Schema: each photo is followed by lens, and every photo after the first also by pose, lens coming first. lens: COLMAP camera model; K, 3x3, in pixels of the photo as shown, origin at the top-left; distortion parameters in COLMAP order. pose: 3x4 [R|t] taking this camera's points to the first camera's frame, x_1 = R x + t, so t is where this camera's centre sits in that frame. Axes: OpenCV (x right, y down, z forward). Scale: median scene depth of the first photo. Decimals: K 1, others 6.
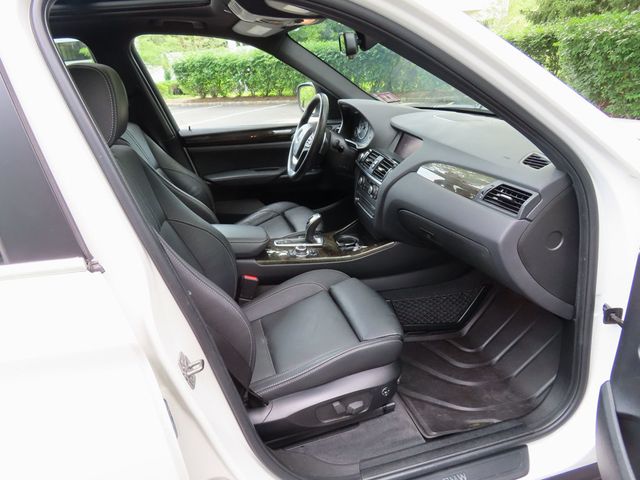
lens RADIAL K [[457.9, 0, 321.1], [0, 457.9, 239.7], [0, 0, 1]] dist [-0.009913, 0.006695]
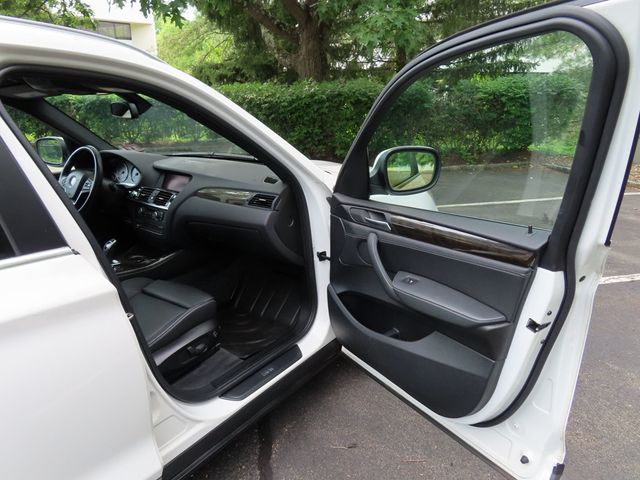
lens RADIAL K [[457.9, 0, 321.1], [0, 457.9, 239.7], [0, 0, 1]] dist [-0.009913, 0.006695]
pose [[0.774501, -0.139067, 0.617097, -0.484650], [0.204010, 0.978322, -0.035577, 0.150334], [-0.598772, 0.153449, 0.786082, -0.460805]]
